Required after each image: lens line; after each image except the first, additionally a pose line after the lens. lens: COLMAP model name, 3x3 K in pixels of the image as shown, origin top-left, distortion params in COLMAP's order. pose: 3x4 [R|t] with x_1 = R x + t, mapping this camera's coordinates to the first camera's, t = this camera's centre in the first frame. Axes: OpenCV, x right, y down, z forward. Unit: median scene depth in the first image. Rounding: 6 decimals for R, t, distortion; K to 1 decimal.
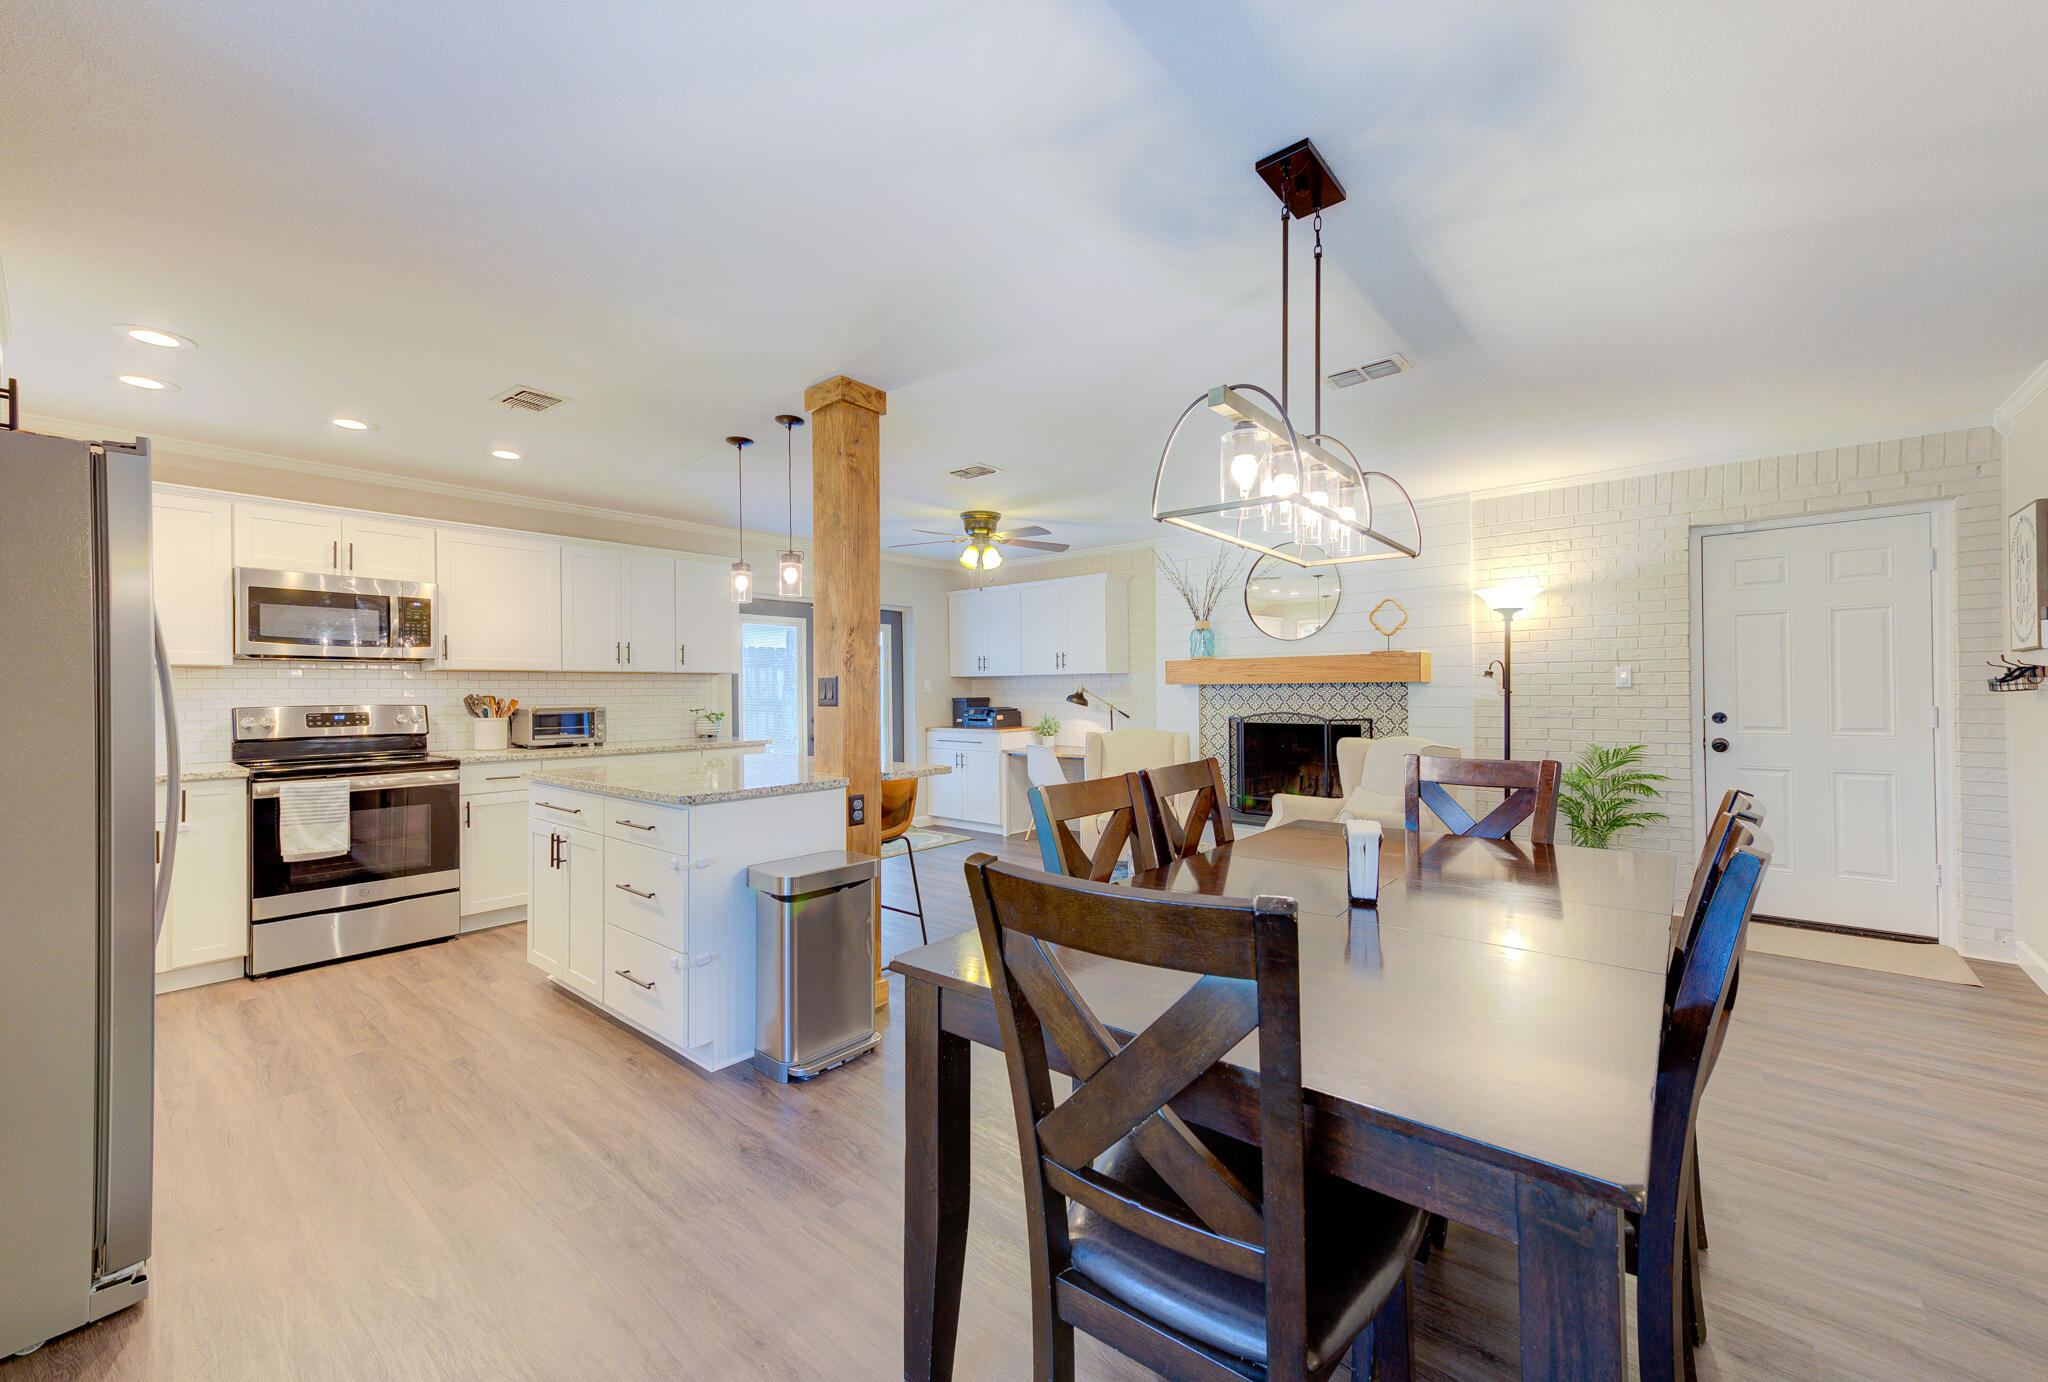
lens RADIAL K [[797.9, 0, 1029.5], [0, 797.9, 693.6], [0, 0, 1]] dist [0.023803, 0.000754]
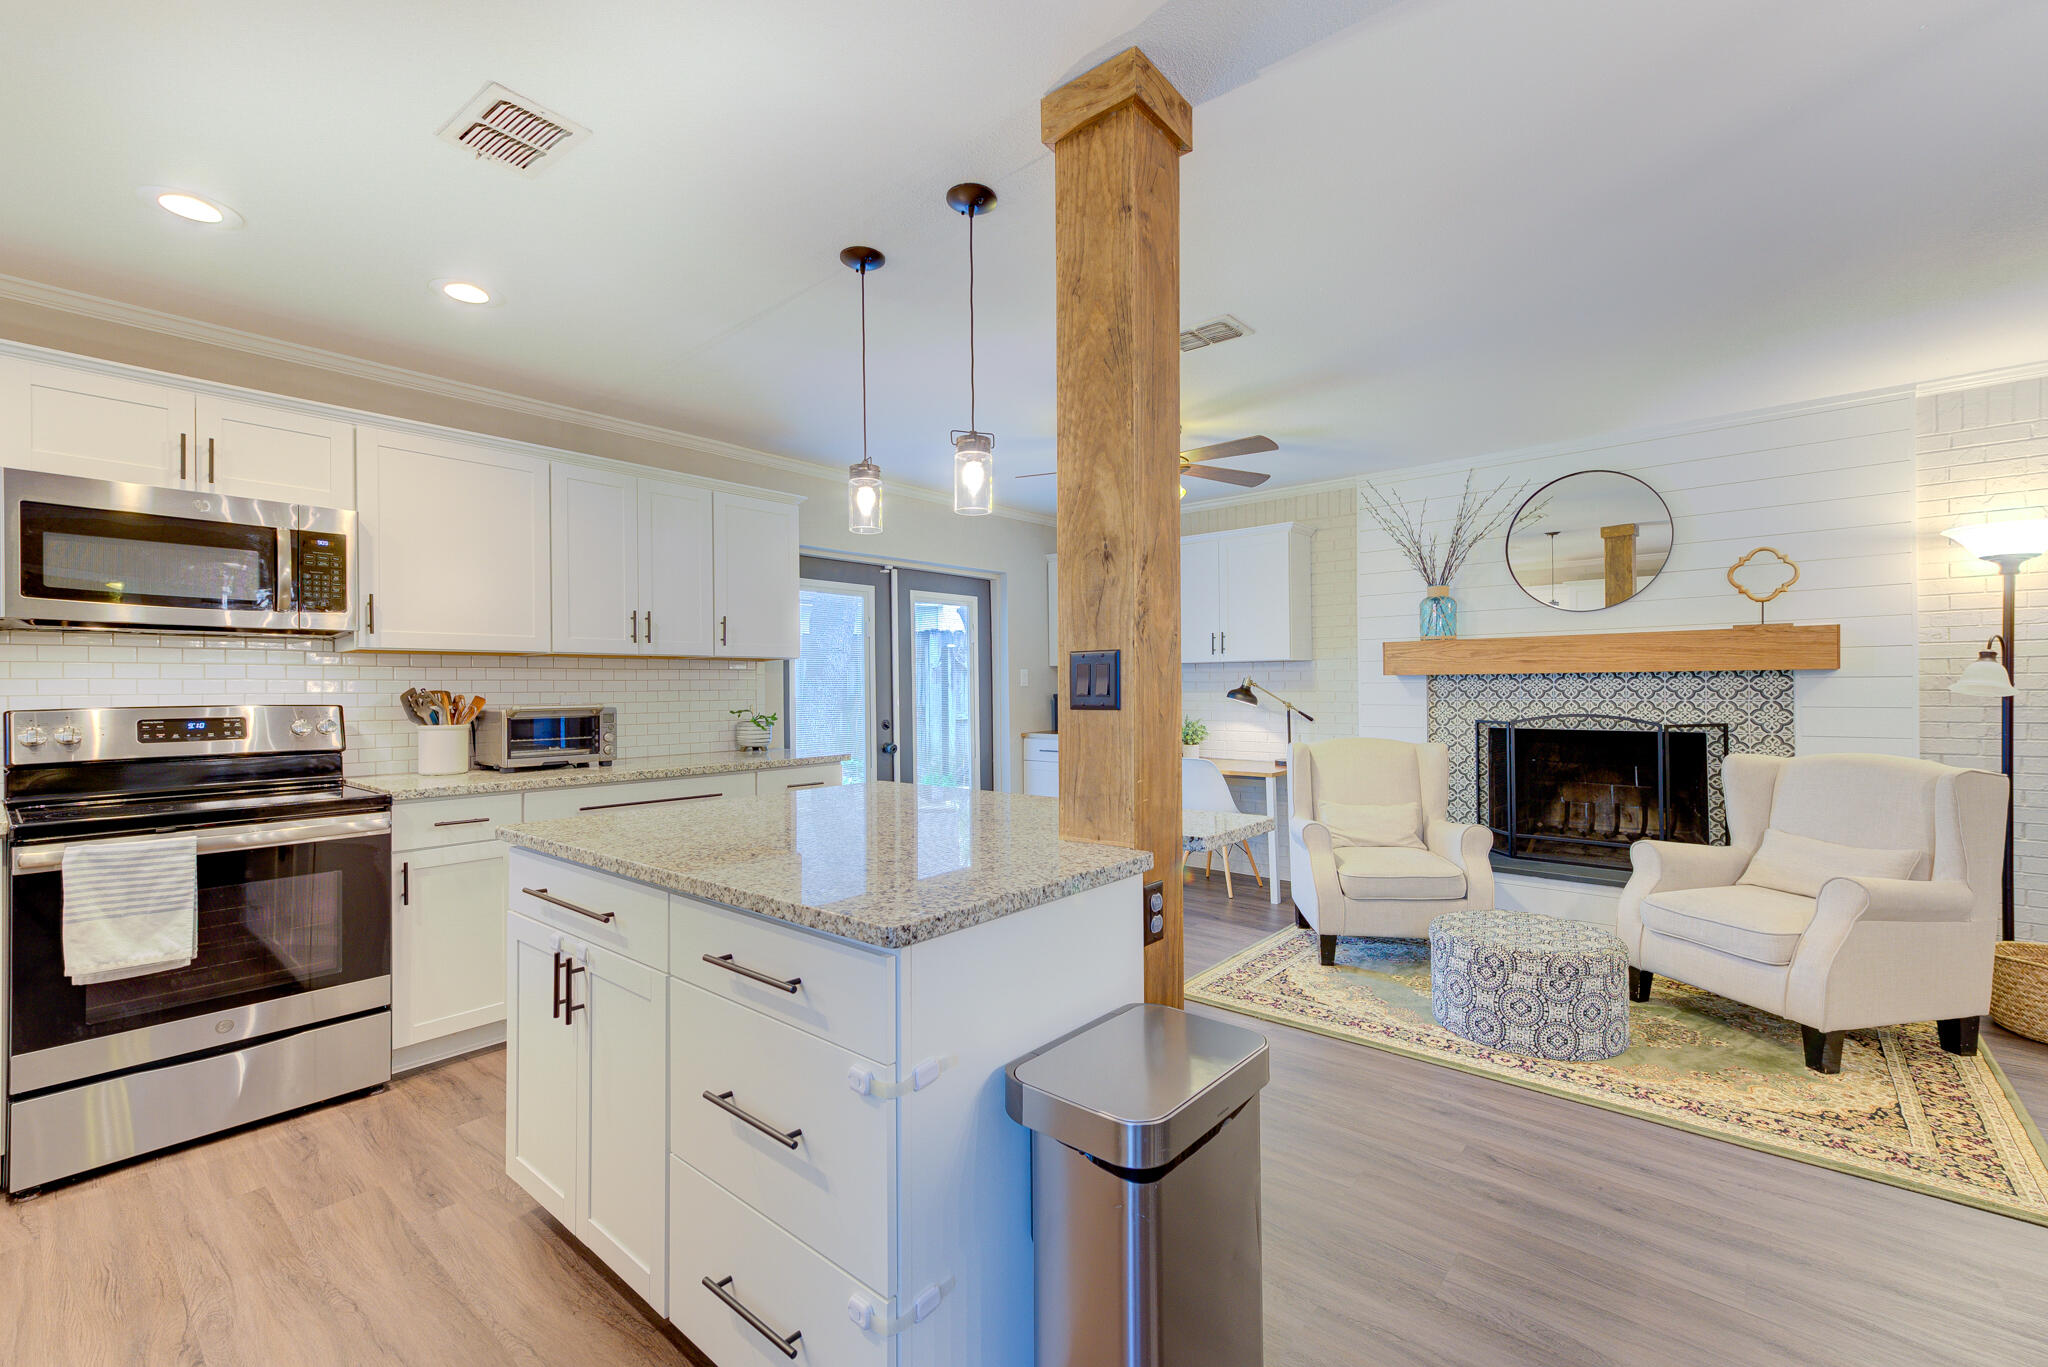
lens RADIAL K [[861.3, 0, 1029.7], [0, 861.3, 688.5], [0, 0, 1]] dist [0.023960, -0.002646]
pose [[0.999999, -0.000244, 0.001296, -0.201438], [0.000245, 0.999999, -0.001026, 0.001934], [-0.001296, 0.001027, 0.999999, 0.306187]]
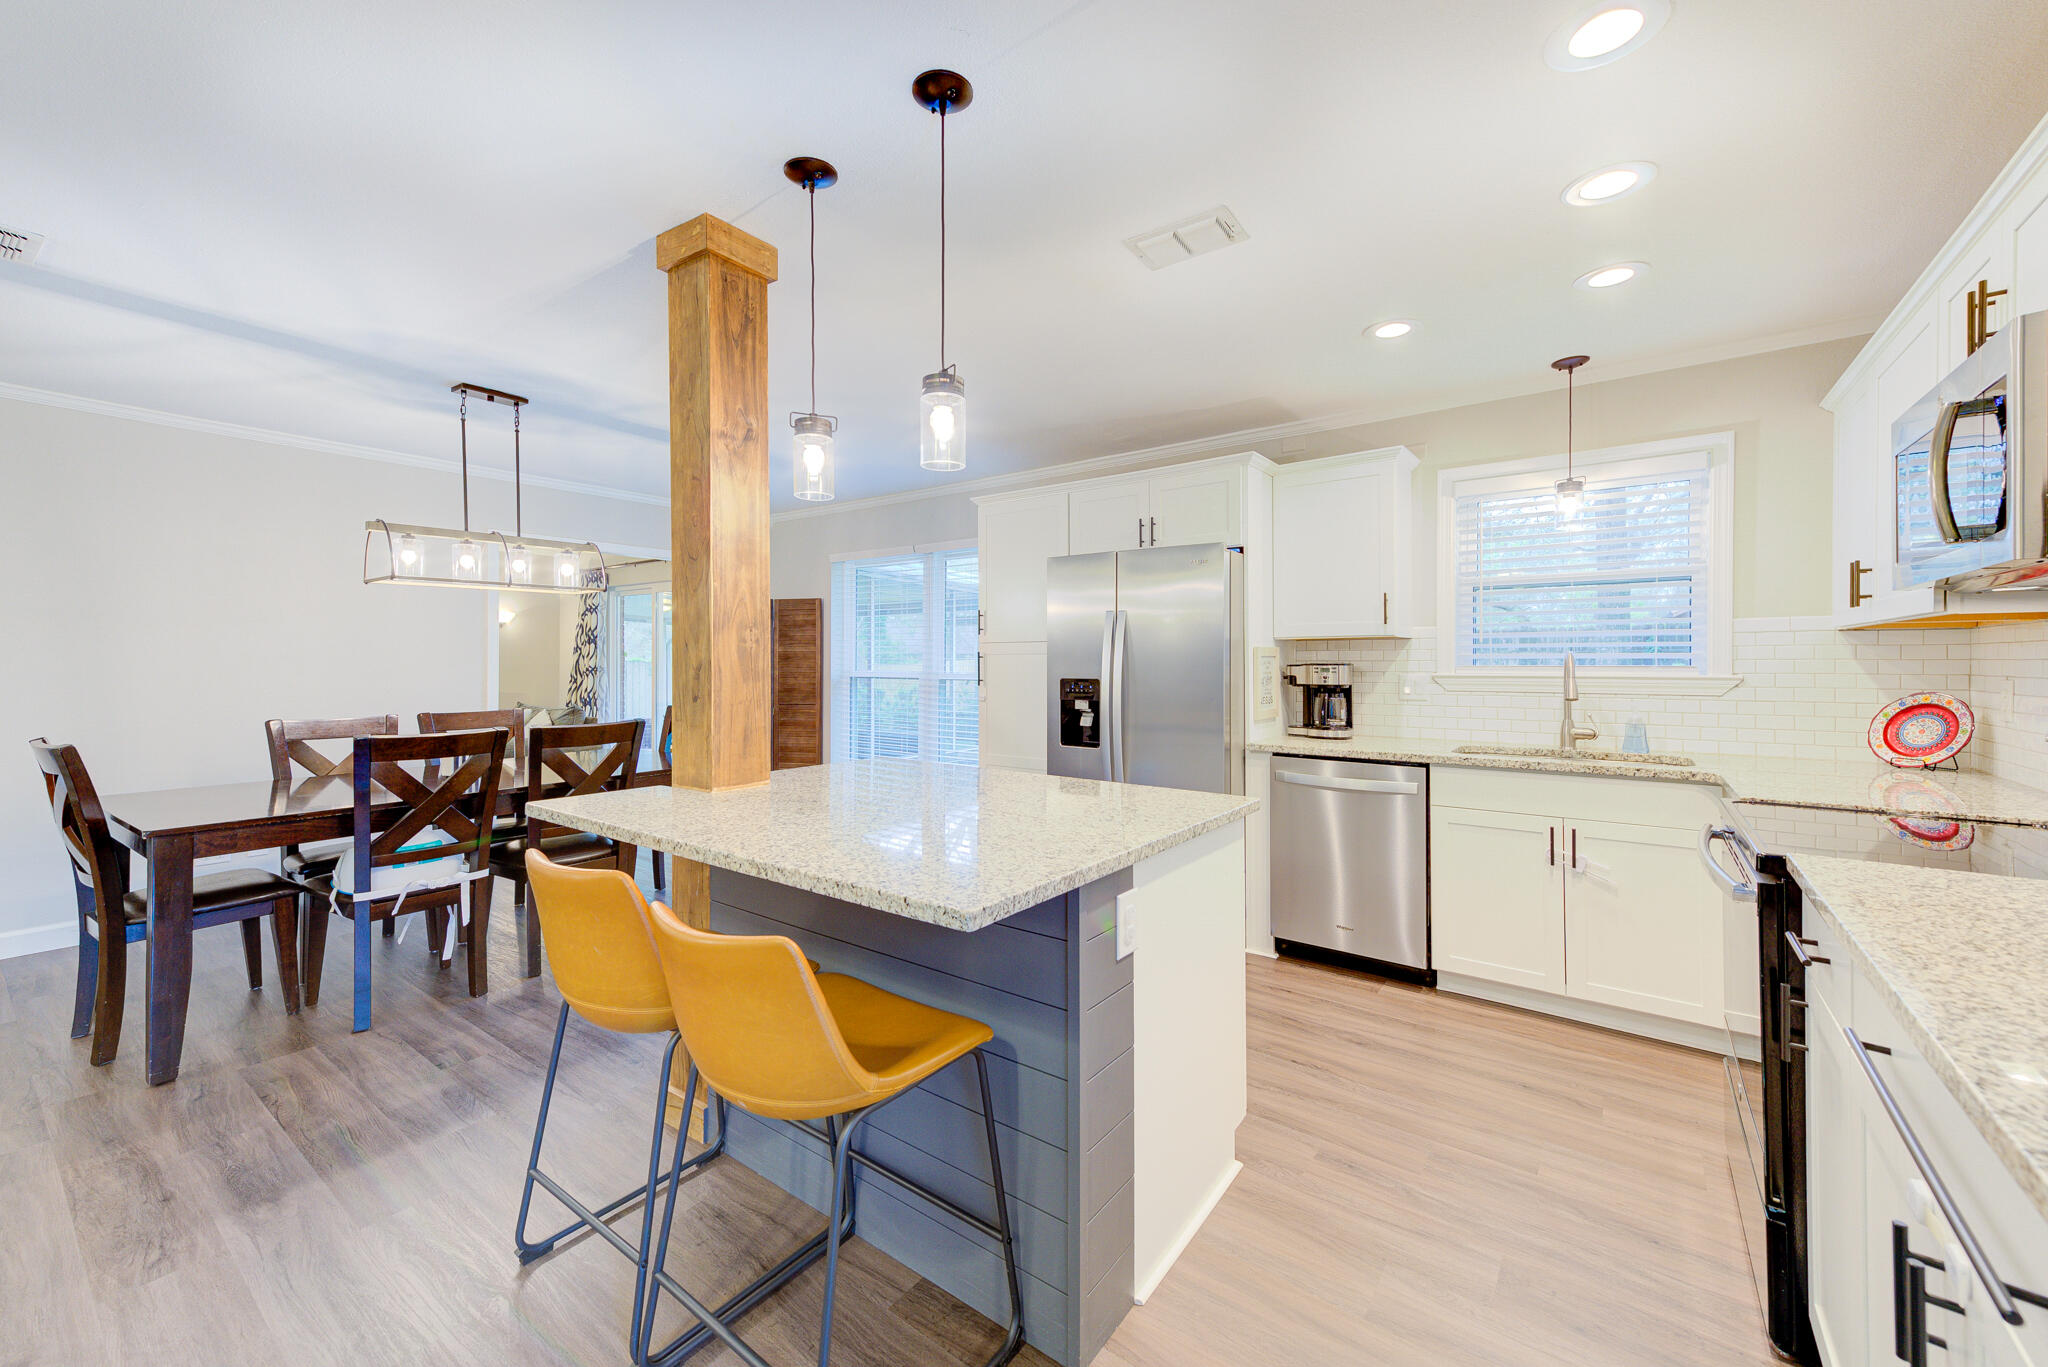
lens RADIAL K [[797.9, 0, 1015.8], [0, 797.9, 666.7], [0, 0, 1]] dist [0.023803, 0.000754]
pose [[-0.998396, 0.007903, -0.056063, -0.312562], [0.007382, 0.999928, 0.009494, -0.007605], [0.056134, 0.009064, -0.998382, 1.198031]]
